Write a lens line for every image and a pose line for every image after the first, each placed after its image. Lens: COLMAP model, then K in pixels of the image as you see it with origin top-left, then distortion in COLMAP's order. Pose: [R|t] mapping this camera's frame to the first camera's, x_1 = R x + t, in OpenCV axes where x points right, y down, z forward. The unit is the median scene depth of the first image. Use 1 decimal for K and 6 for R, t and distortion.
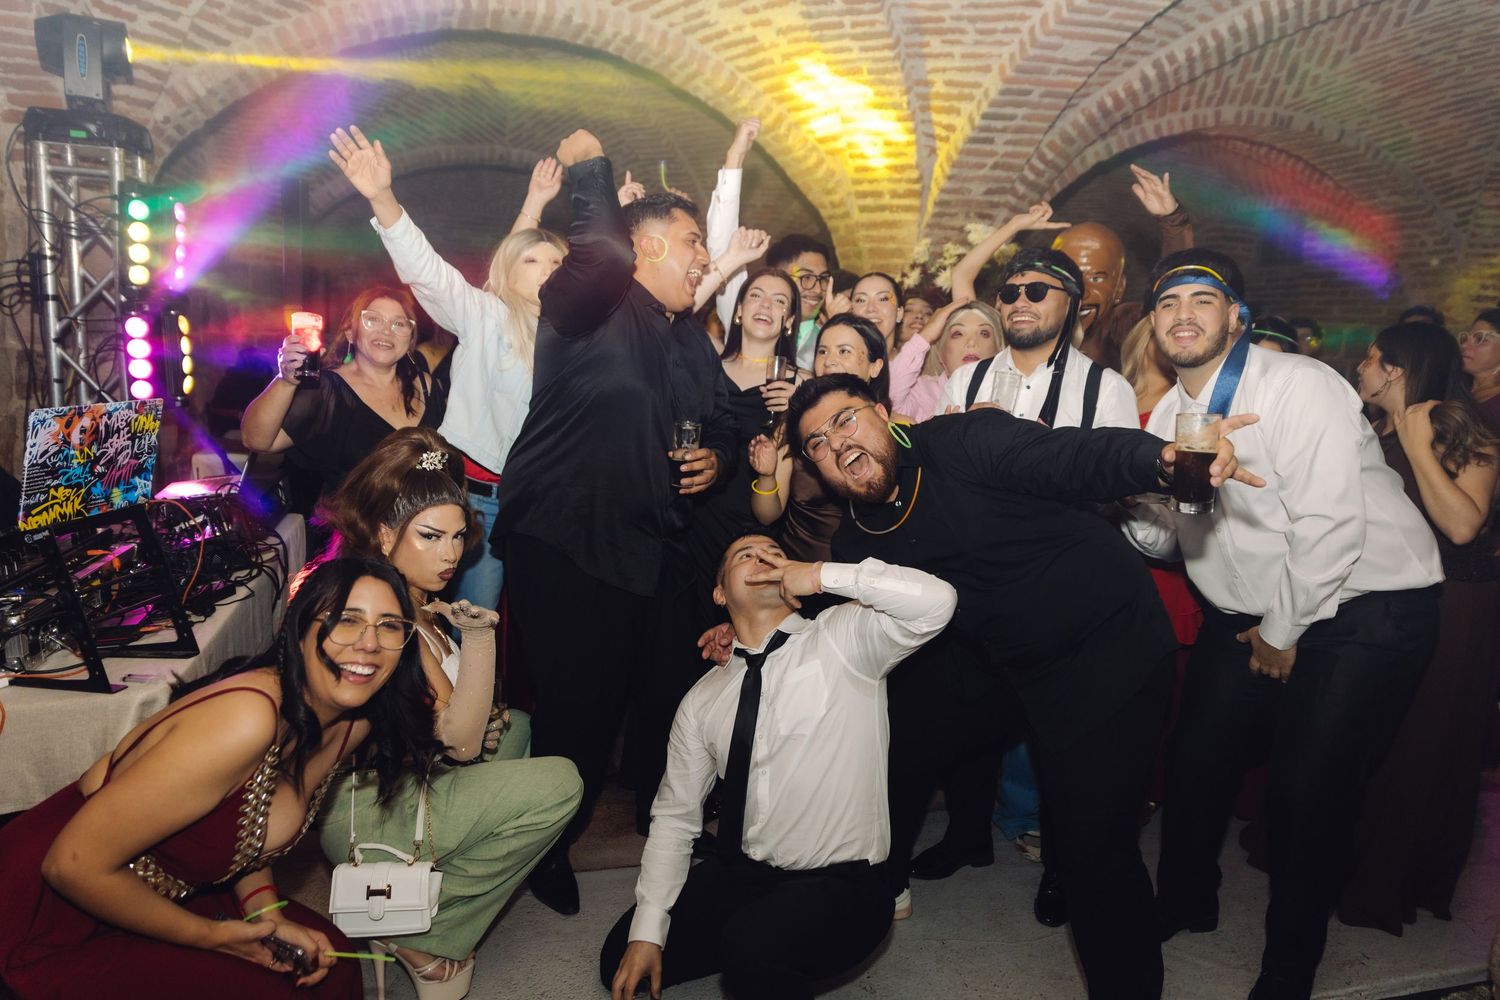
lens RADIAL K [[988.7, 0, 750.0], [0, 988.7, 500.0], [0, 0, 1]] dist [0.003549, -0.006478]
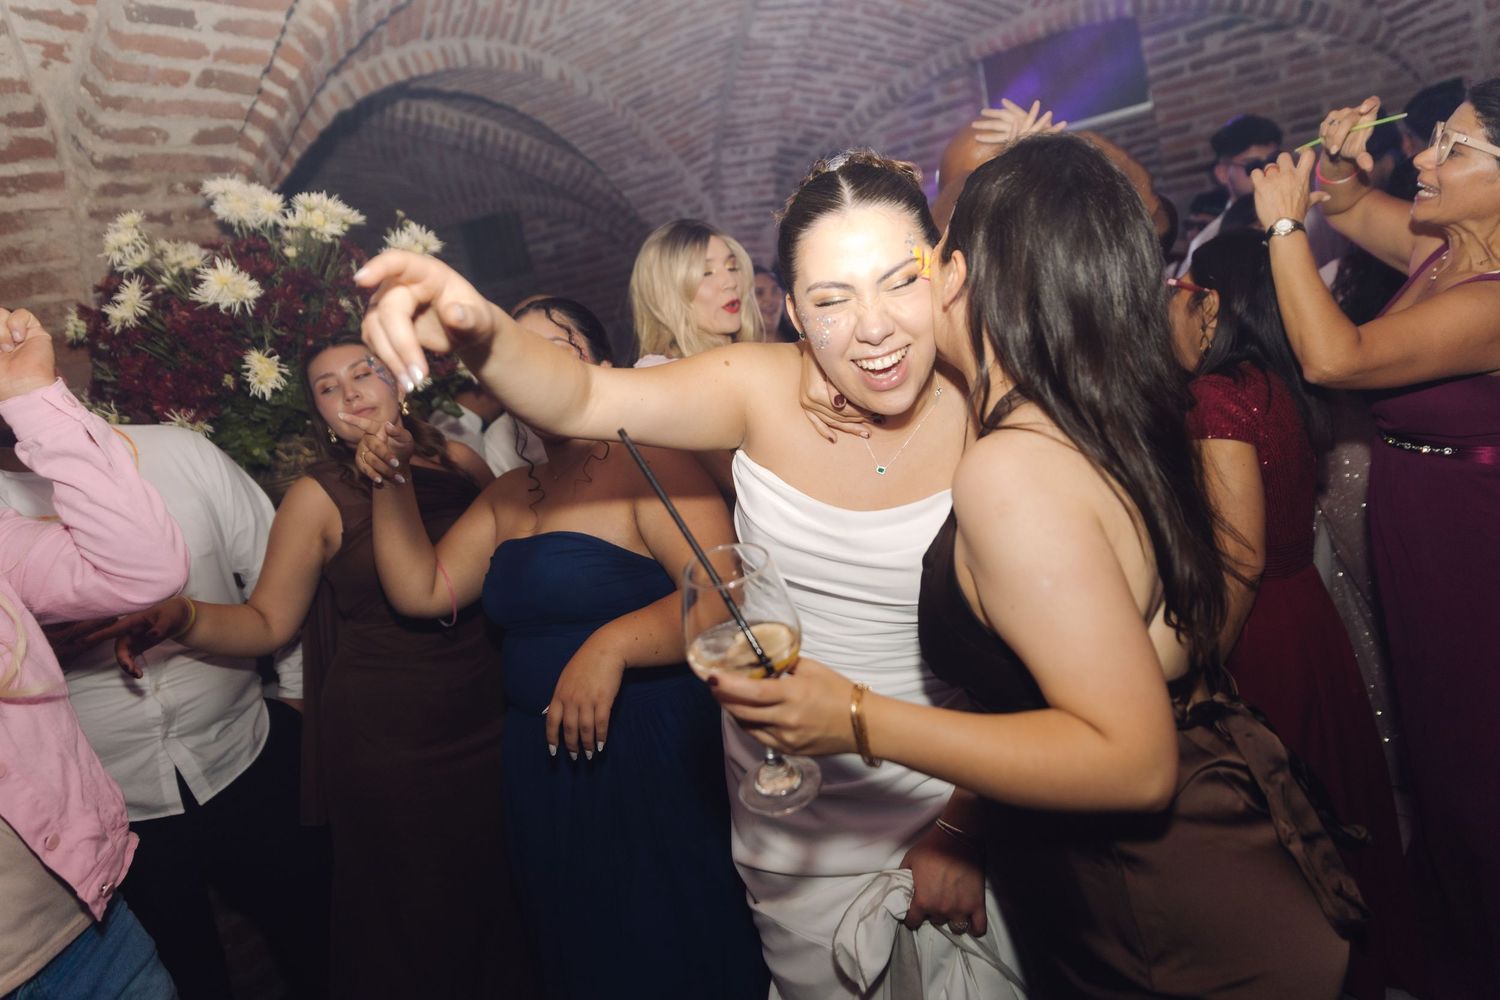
lens RADIAL K [[979.5, 0, 752.0], [0, 979.5, 495.2], [0, 0, 1]] dist [-0.007057, -0.002021]
pose [[0.646281, -0.291815, 0.705099, 0.013494], [0.346811, 0.935376, 0.069237, -0.072289], [-0.679738, 0.199789, 0.705720, 0.475120]]
